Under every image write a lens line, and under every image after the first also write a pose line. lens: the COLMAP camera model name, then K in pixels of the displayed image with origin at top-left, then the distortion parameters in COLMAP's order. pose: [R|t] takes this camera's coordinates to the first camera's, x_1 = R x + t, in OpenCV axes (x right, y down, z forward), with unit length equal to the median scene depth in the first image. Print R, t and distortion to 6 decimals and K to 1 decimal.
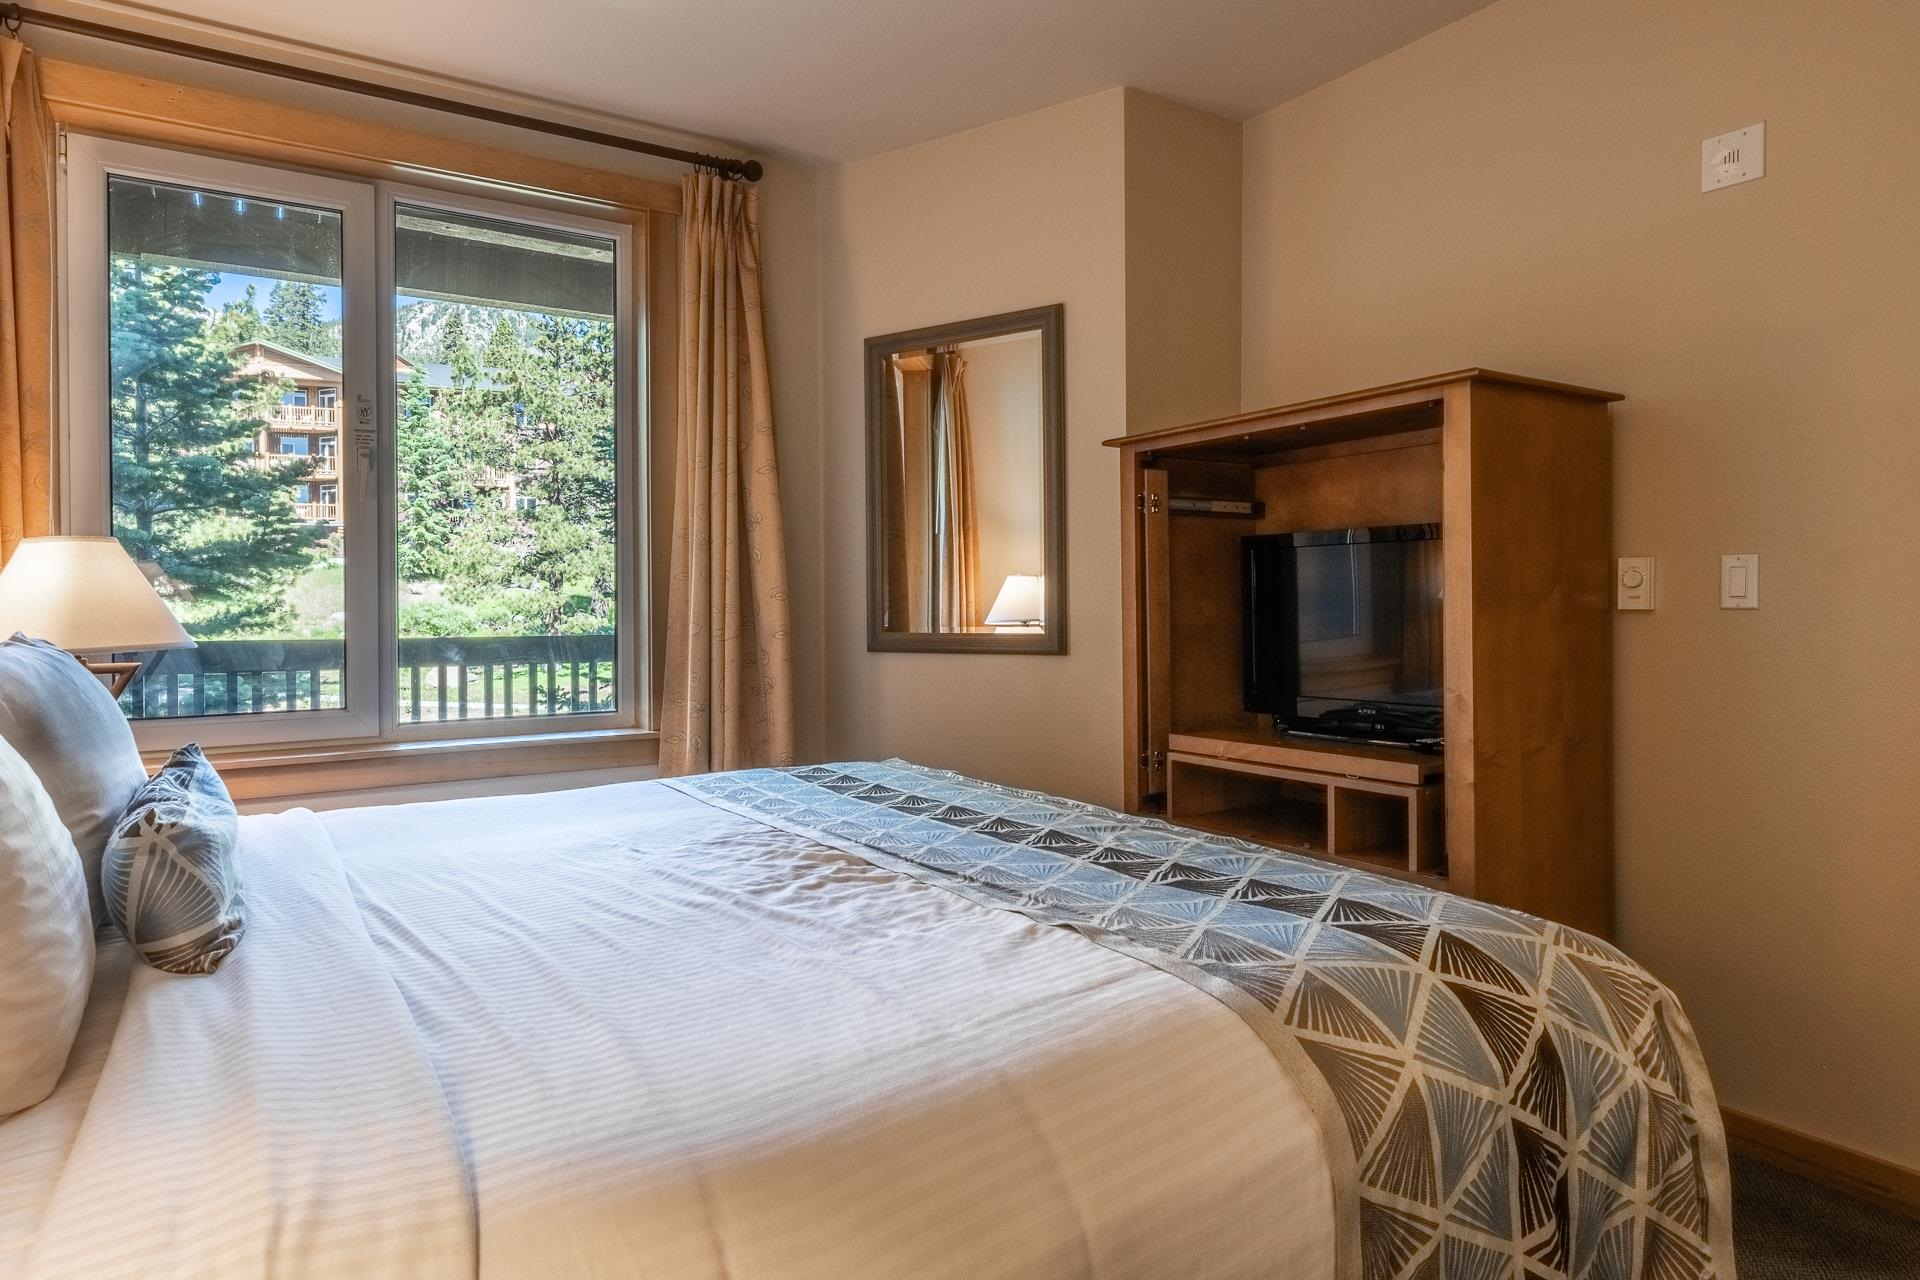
lens RADIAL K [[1095.6, 0, 930.7], [0, 1095.6, 605.7], [0, 0, 1]] dist [-0.001470, -0.000457]
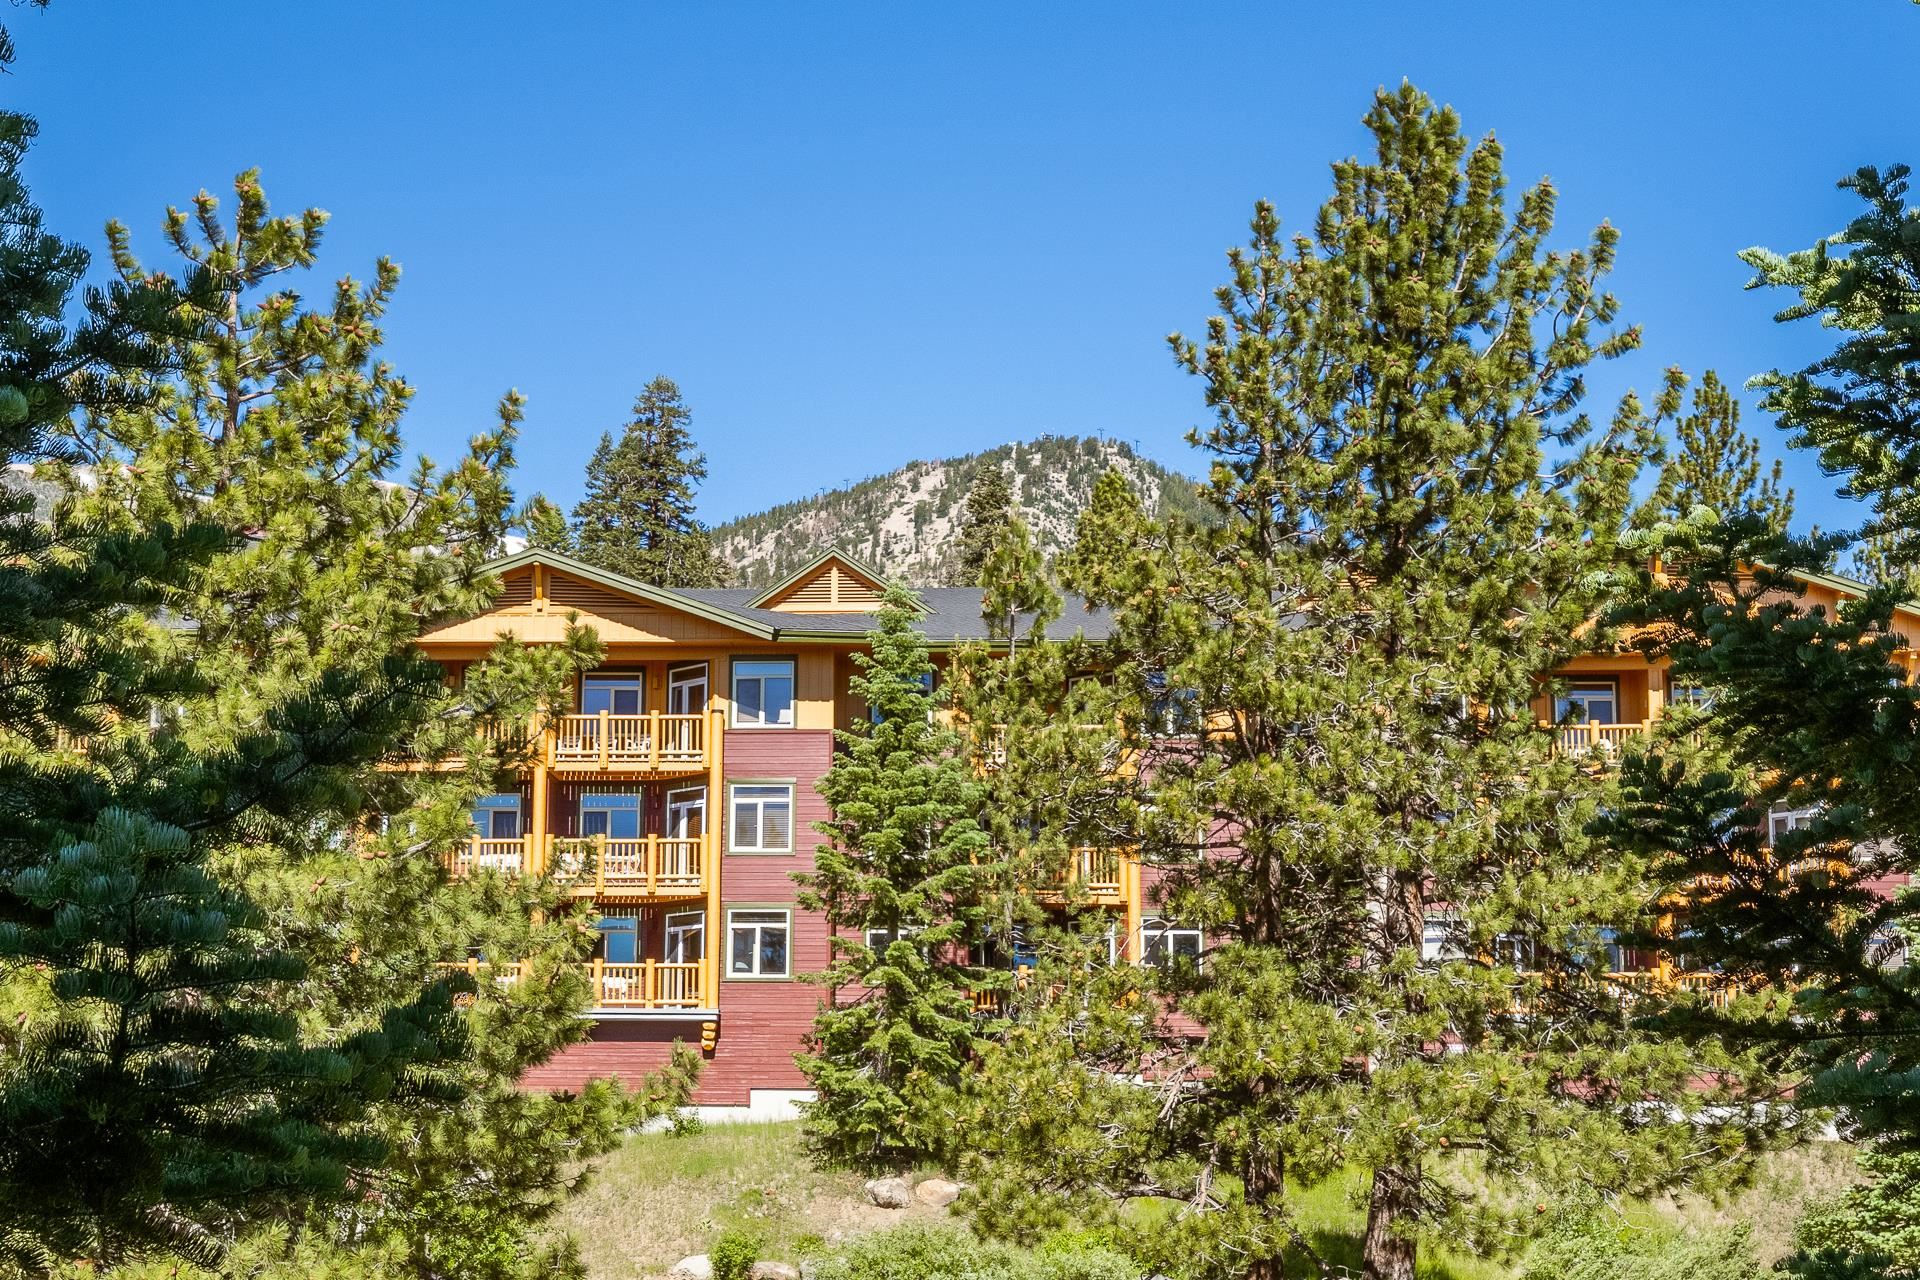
lens RADIAL K [[2915.8, 0, 951.4], [0, 2915.8, 689.2], [0, 0, 1]] dist [-0.030516, -0.074287]
pose [[0.912833, -0.062017, -0.403596, -0.054499], [-0.011863, 0.983954, -0.178028, -0.008102], [0.408160, 0.167298, 0.897450, 0.122984]]
